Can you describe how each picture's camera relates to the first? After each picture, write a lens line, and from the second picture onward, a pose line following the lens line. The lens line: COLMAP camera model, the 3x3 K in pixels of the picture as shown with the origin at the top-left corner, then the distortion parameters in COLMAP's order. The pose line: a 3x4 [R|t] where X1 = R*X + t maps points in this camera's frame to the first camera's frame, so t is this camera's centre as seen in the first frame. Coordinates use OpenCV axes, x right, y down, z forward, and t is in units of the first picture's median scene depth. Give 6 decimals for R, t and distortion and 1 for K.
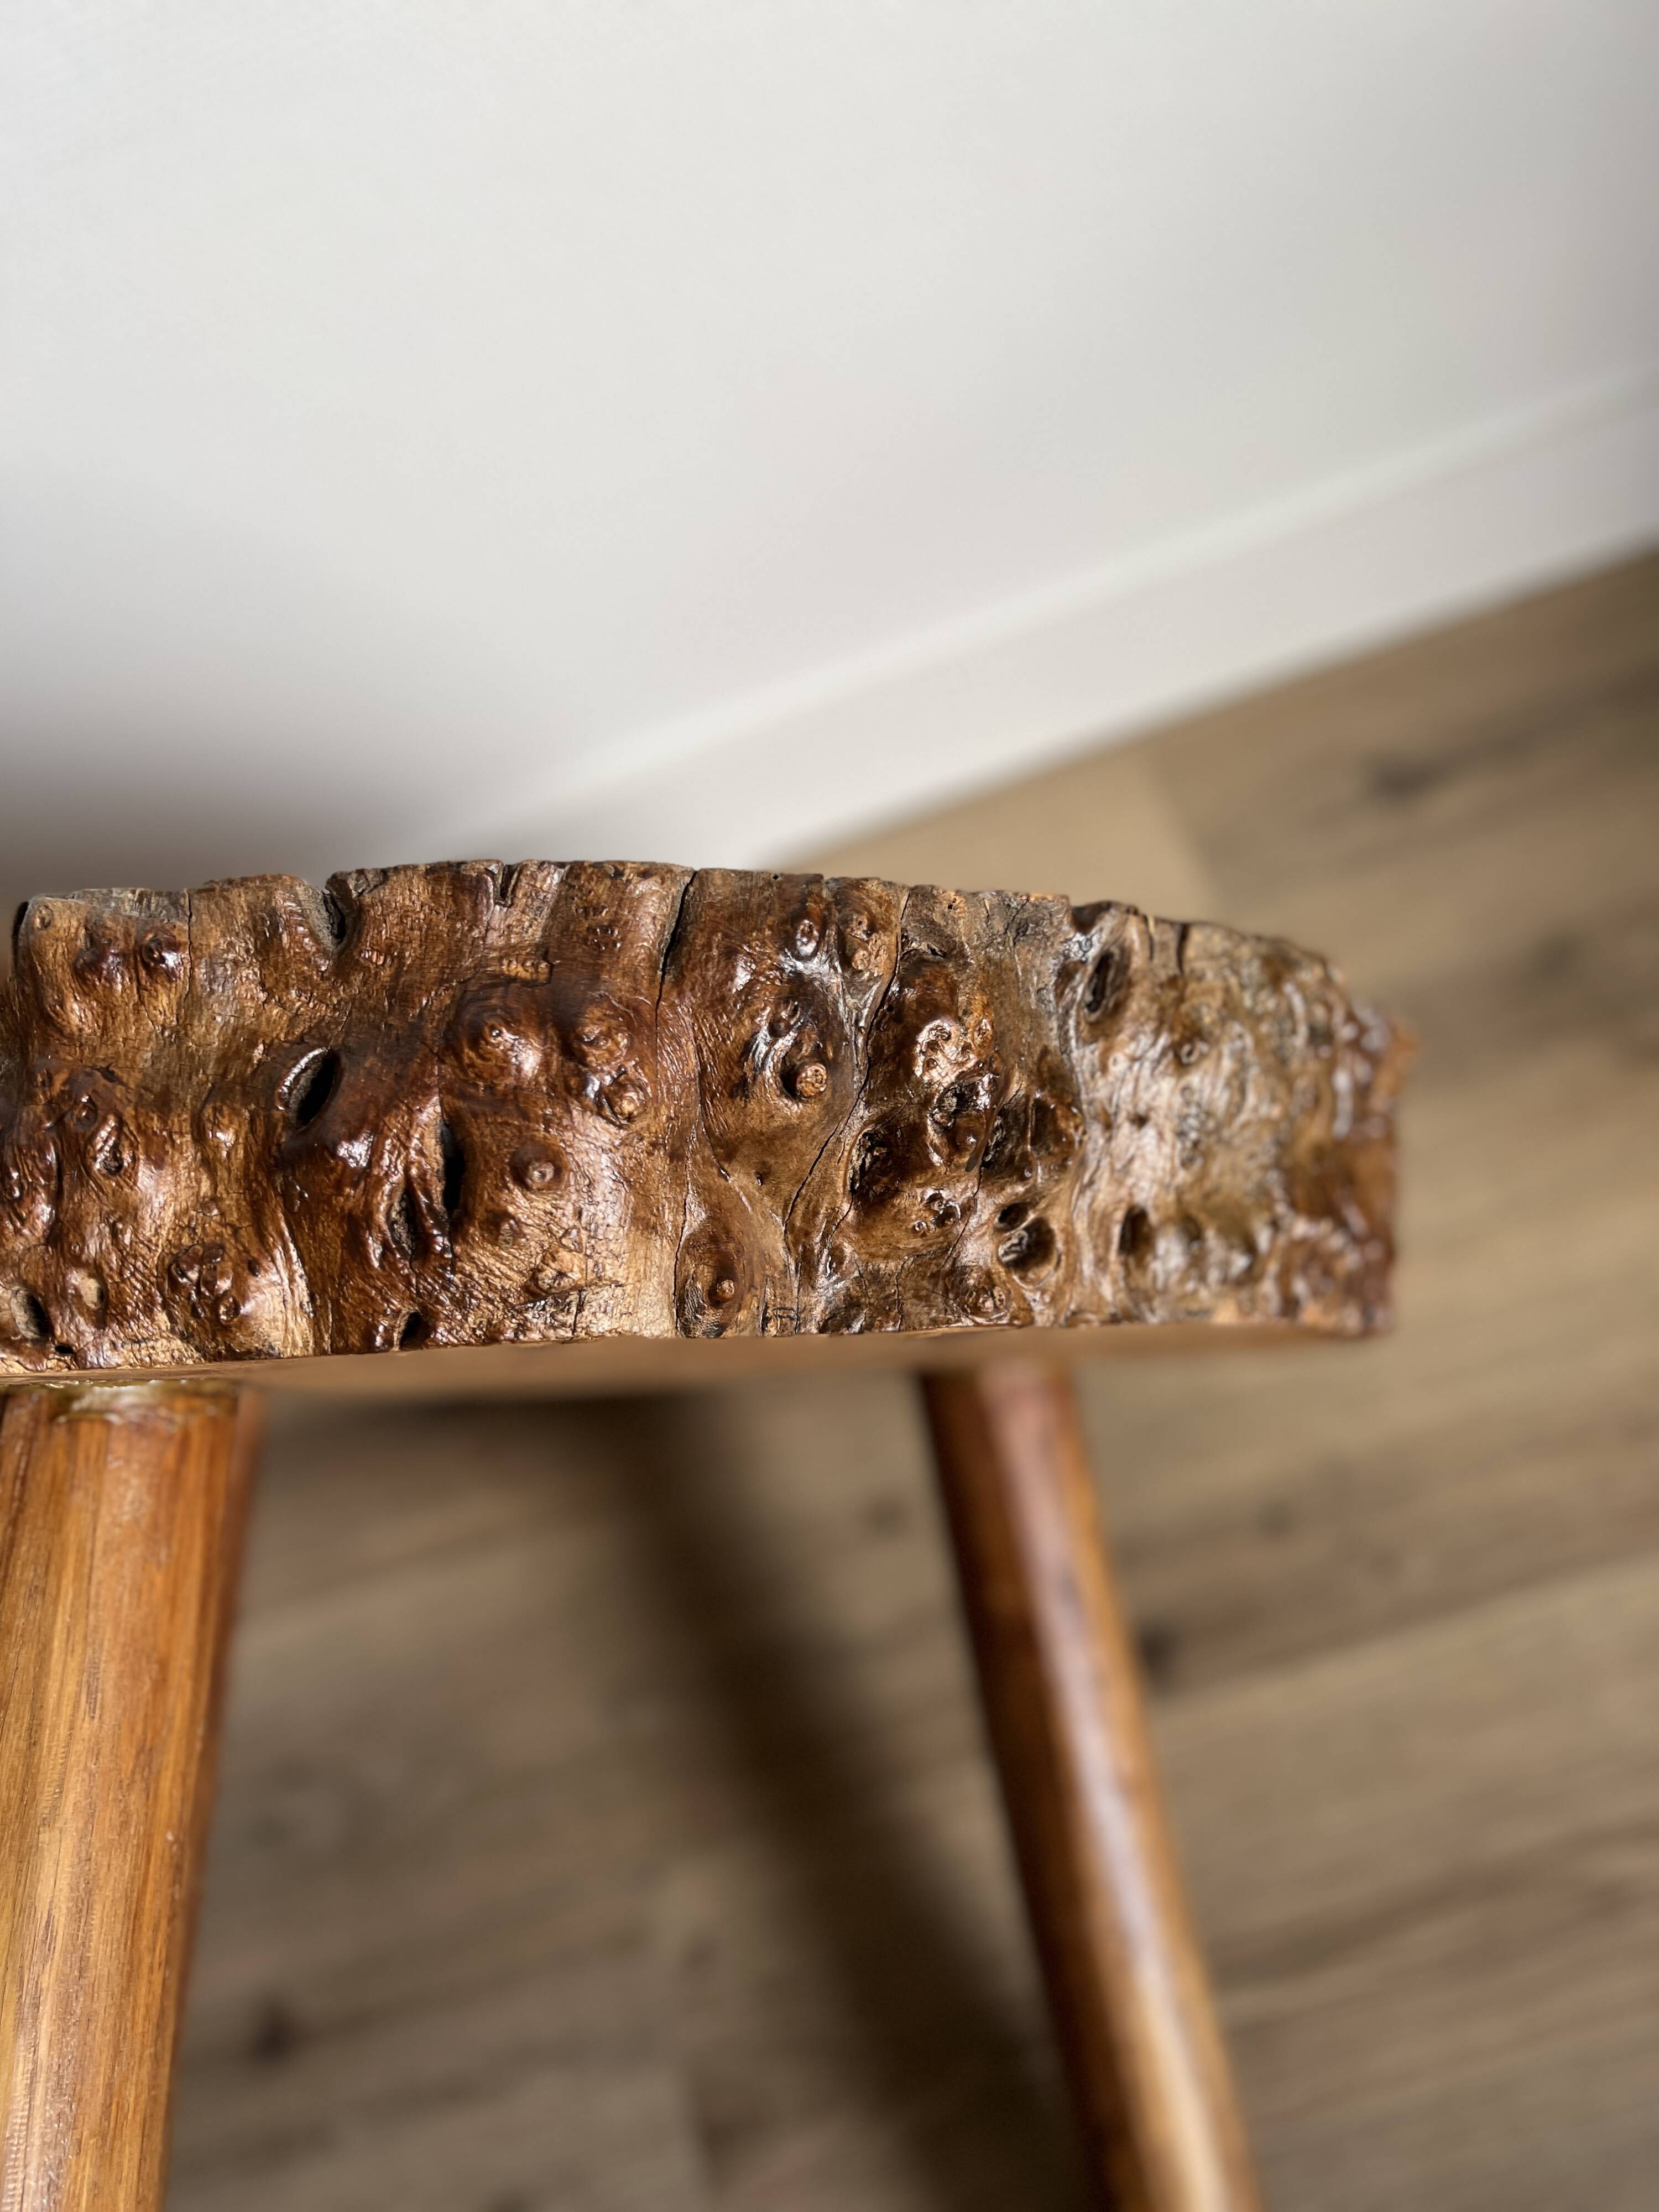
lens RADIAL K [[1676.4, 0, 818.8], [0, 1676.4, 1105.1], [0, 0, 1]] dist [0.028411, -0.039087]
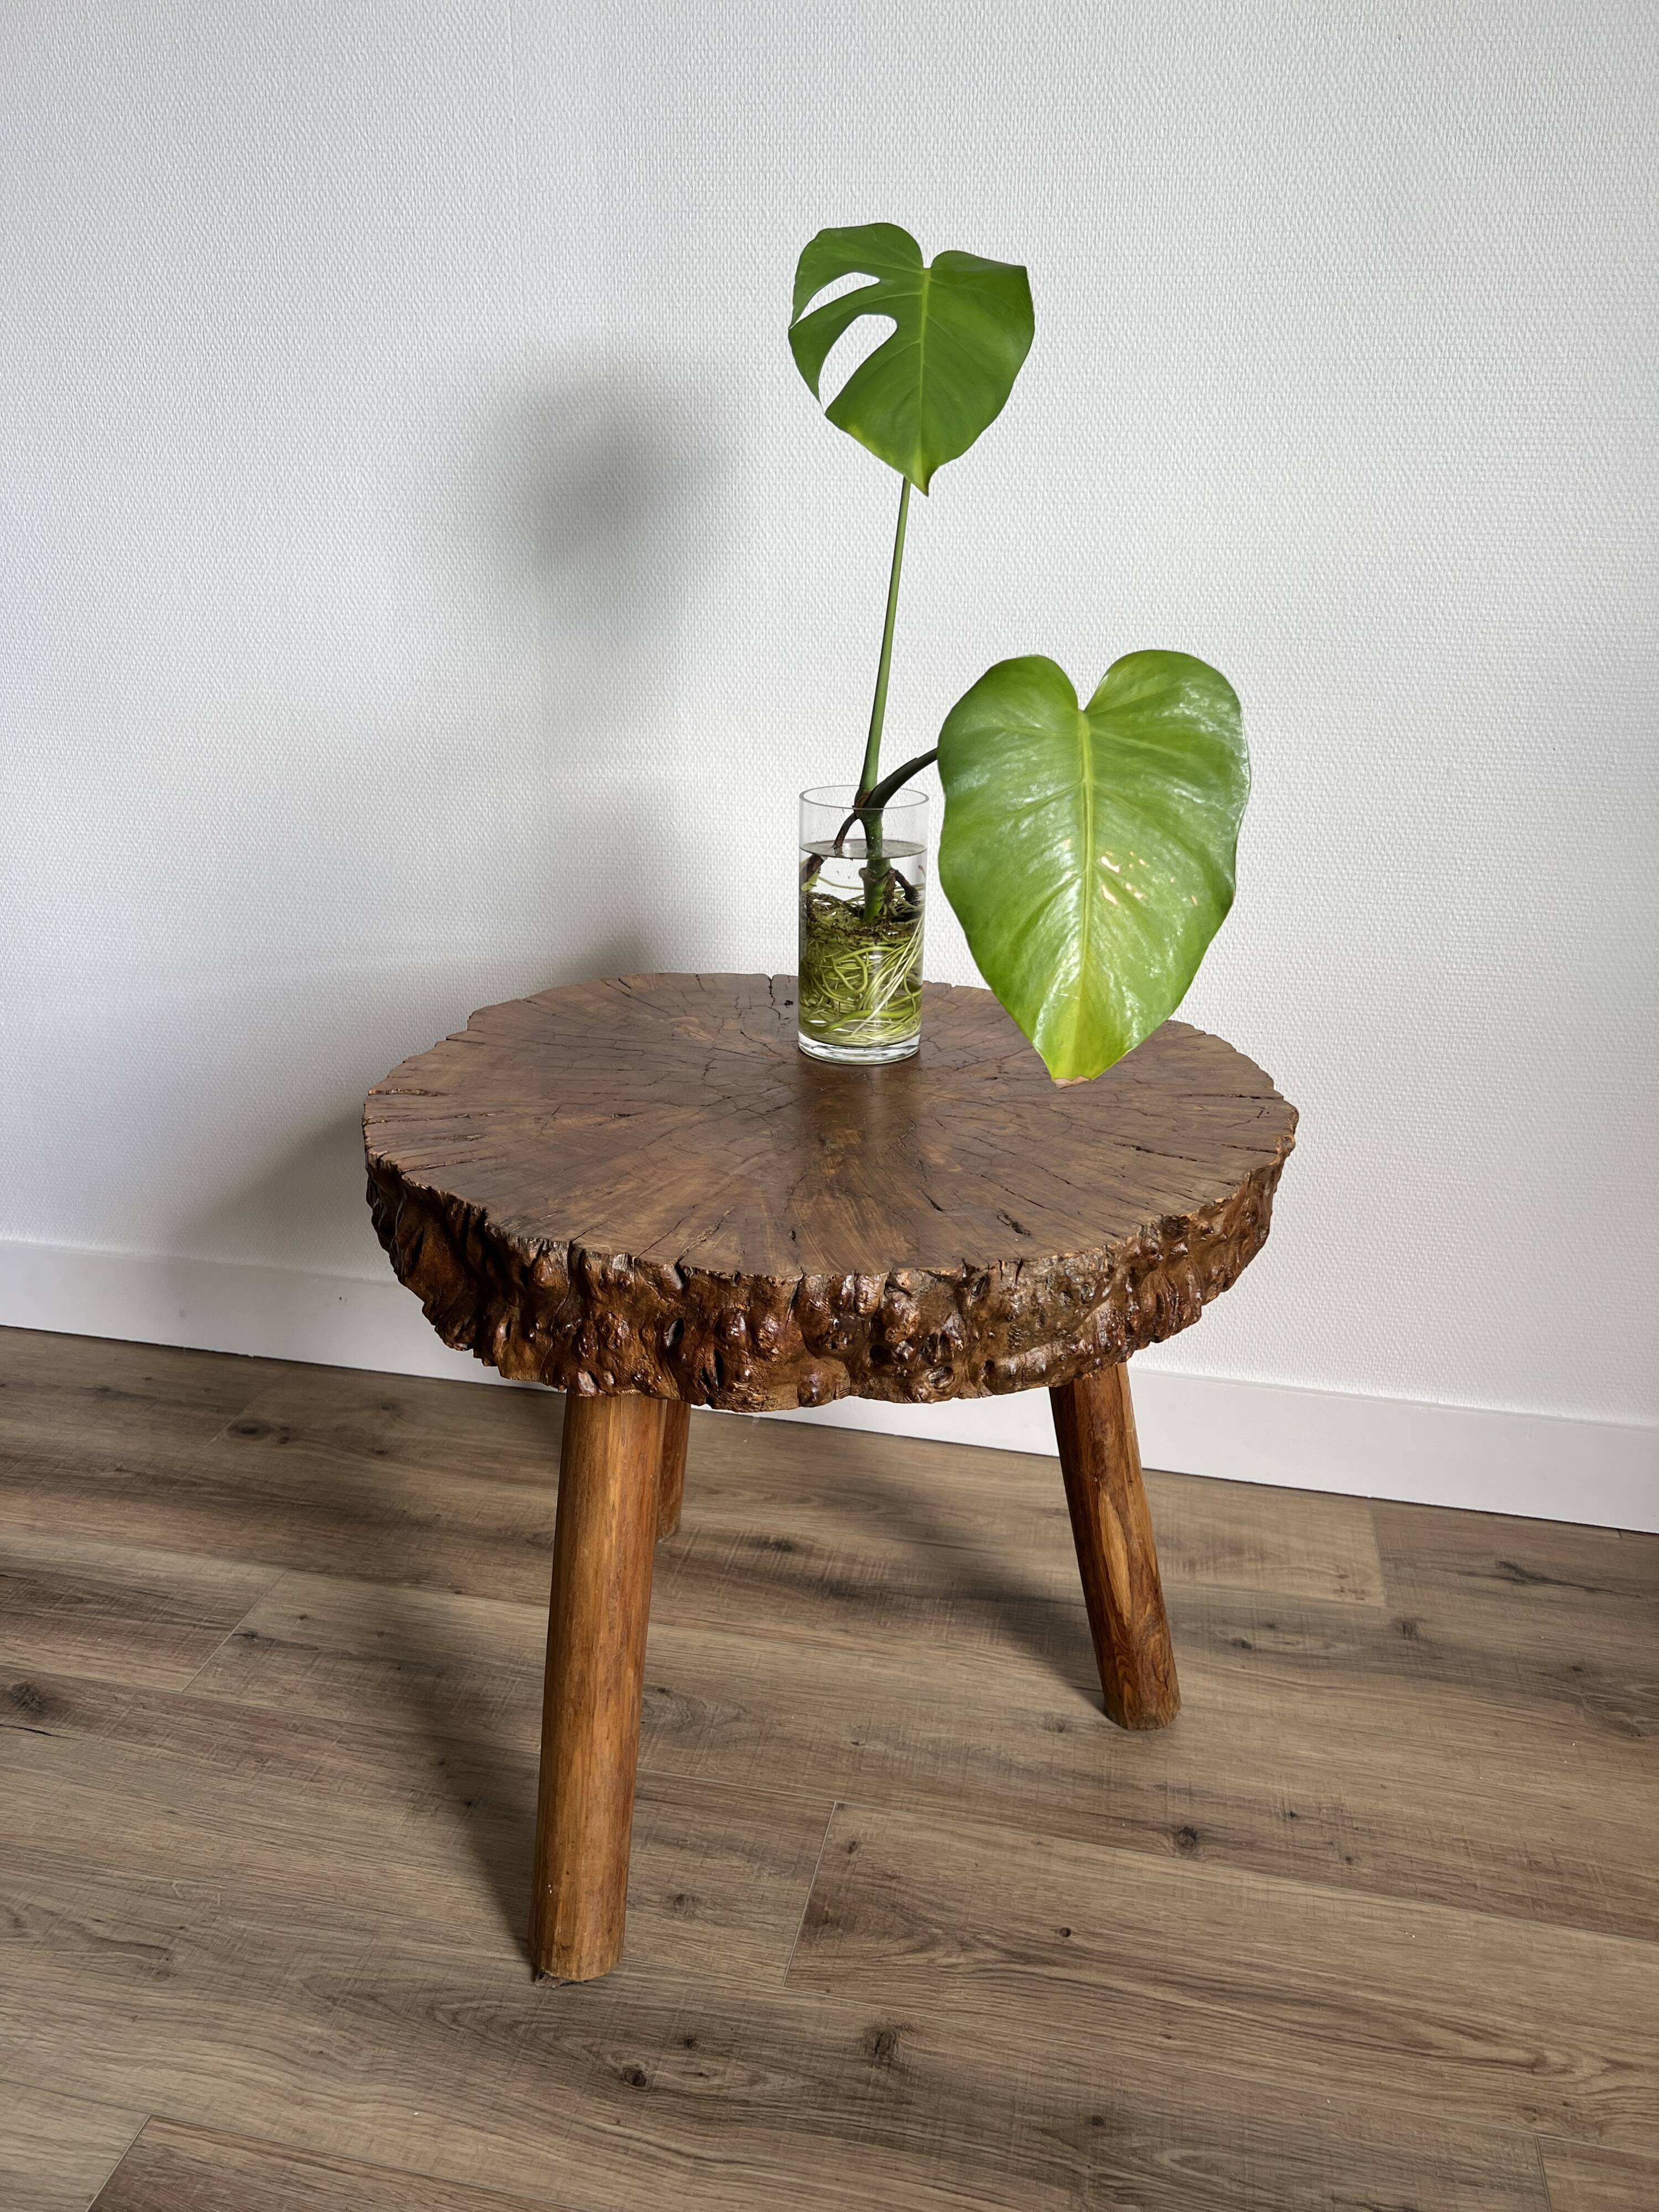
lens RADIAL K [[1676.4, 0, 821.3], [0, 1676.4, 1092.2], [0, 0, 1]] dist [0.028411, -0.039087]
pose [[0.950022, 0.145593, -0.276155, 0.690410], [0.004336, 0.878352, 0.477995, -1.769741], [0.312154, -0.455303, 0.833822, -1.180329]]
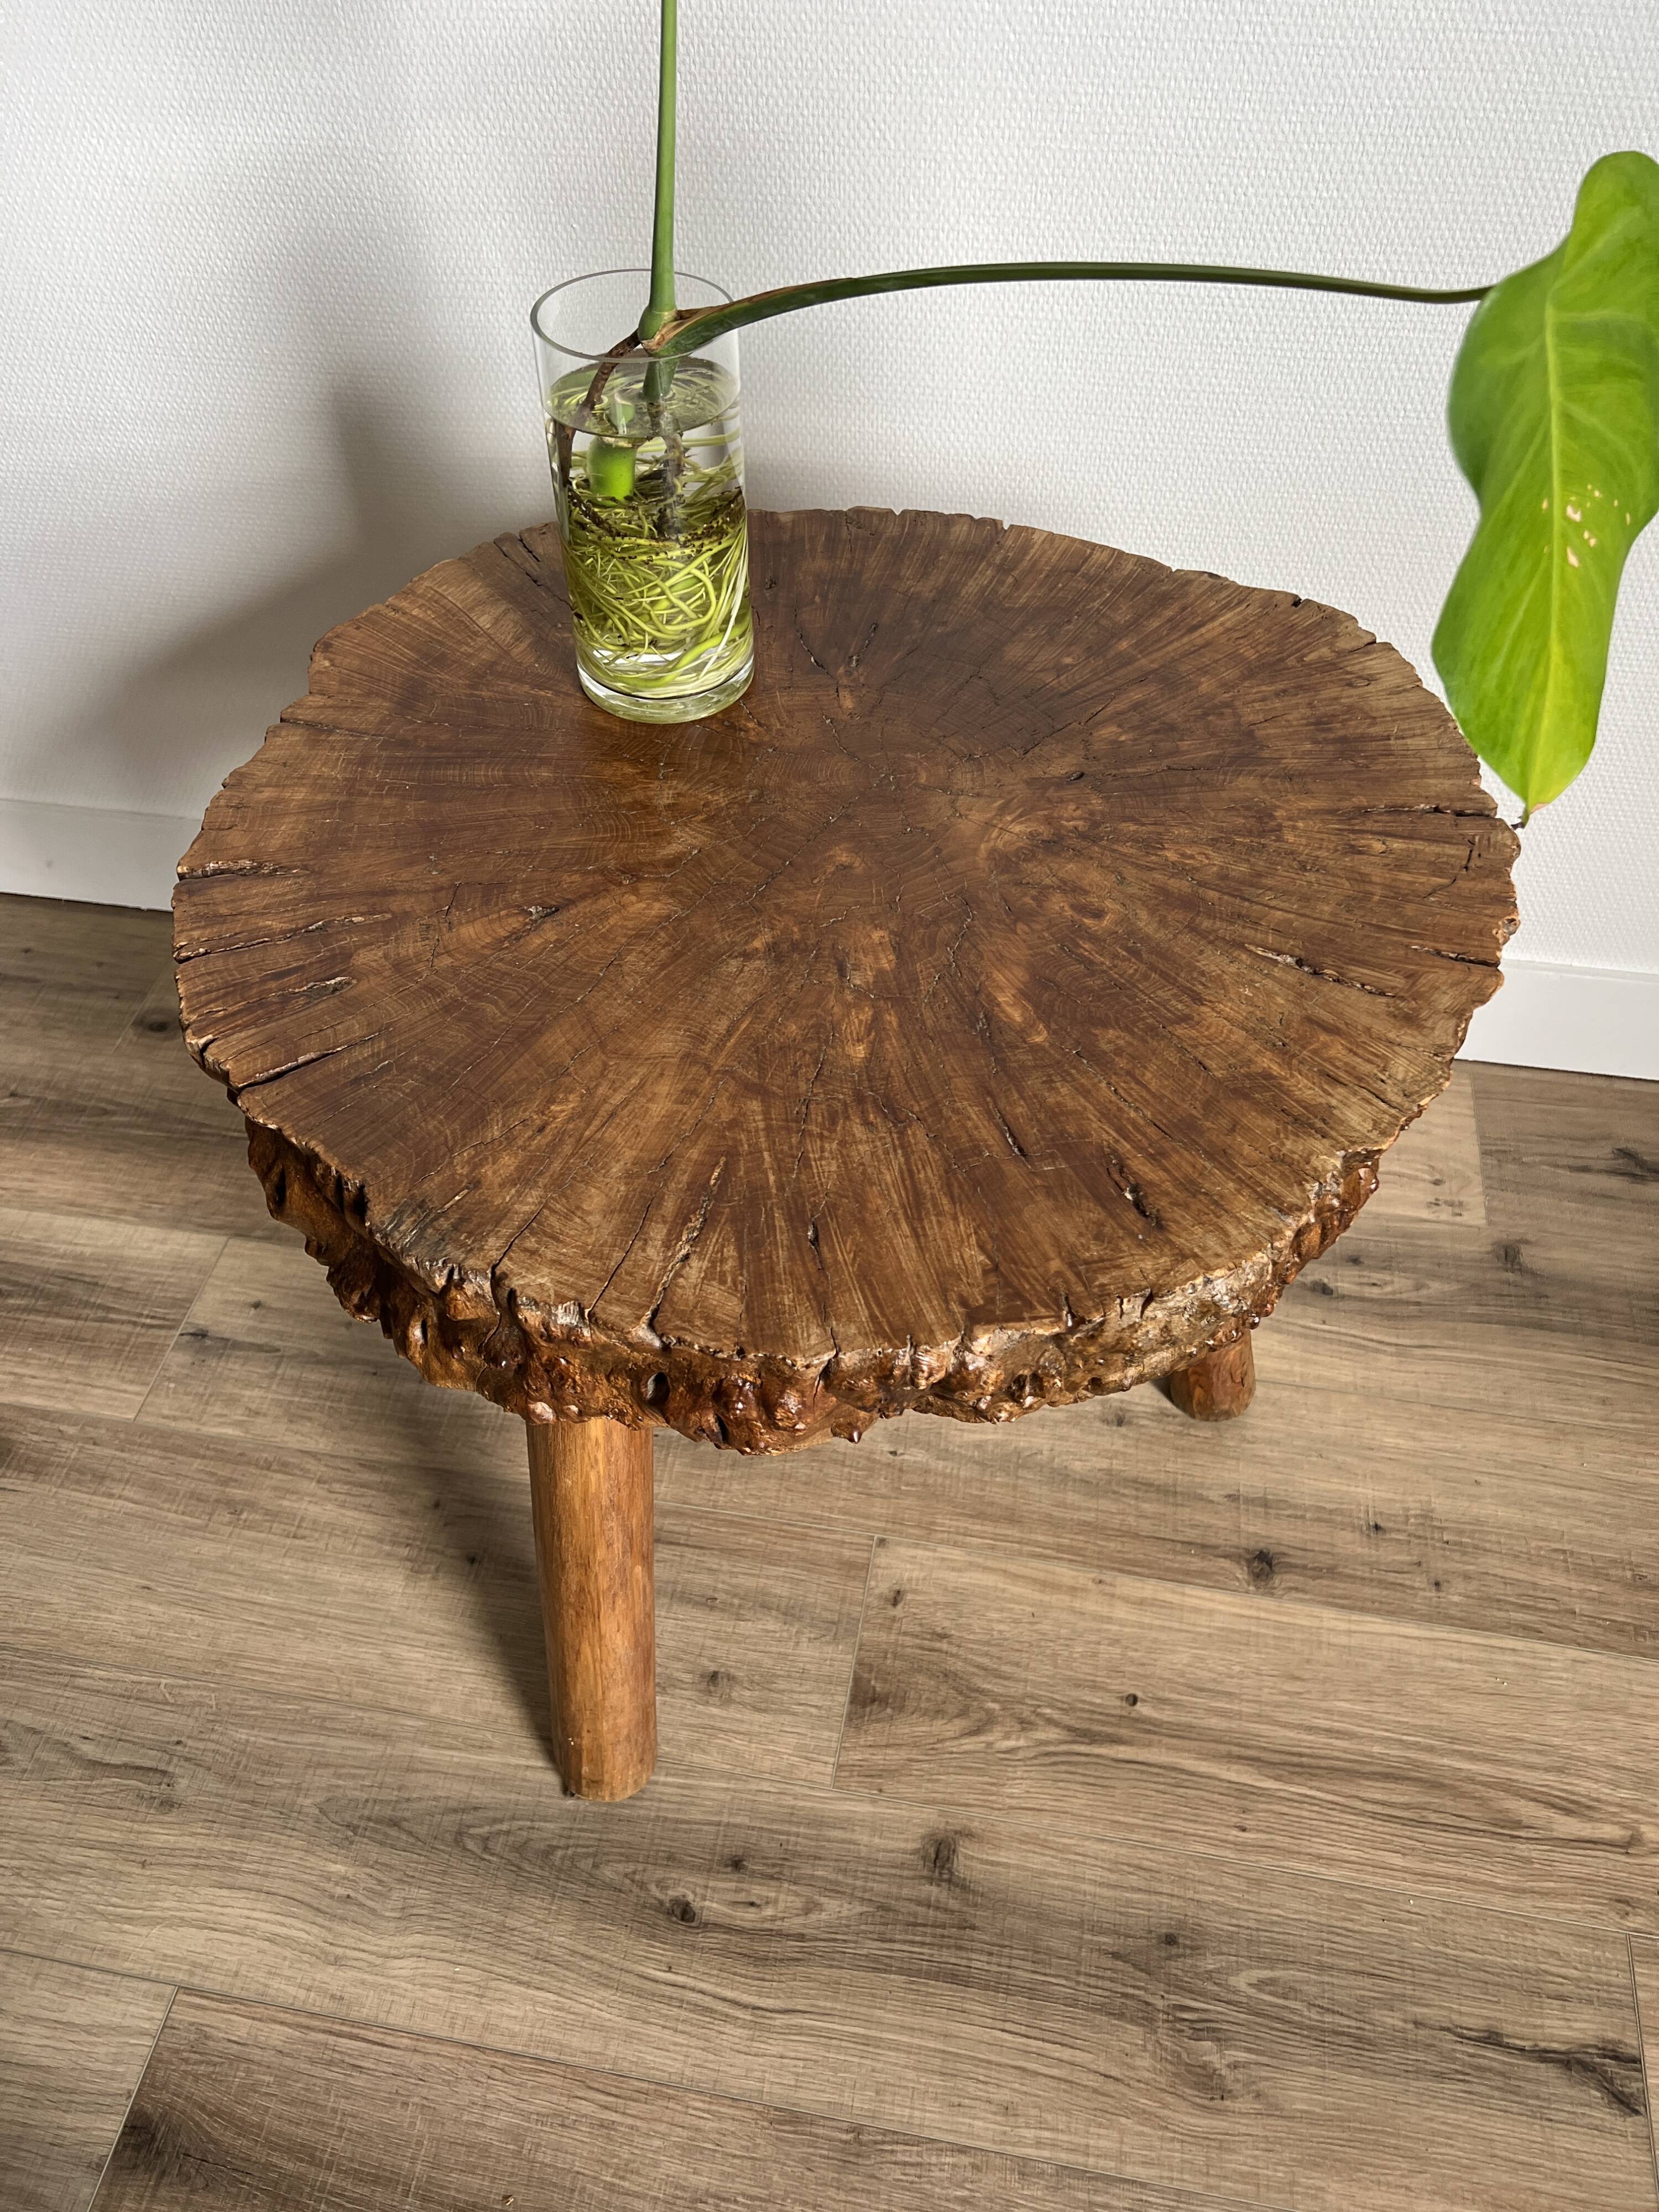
lens RADIAL K [[1676.4, 0, 828.6], [0, 1676.4, 1101.3], [0, 0, 1]] dist [0.028411, -0.039087]
pose [[0.961520, 0.215084, -0.170935, 0.186016], [0.028306, 0.541315, 0.840343, -1.935332], [0.273274, -0.812845, 0.514397, 0.262704]]
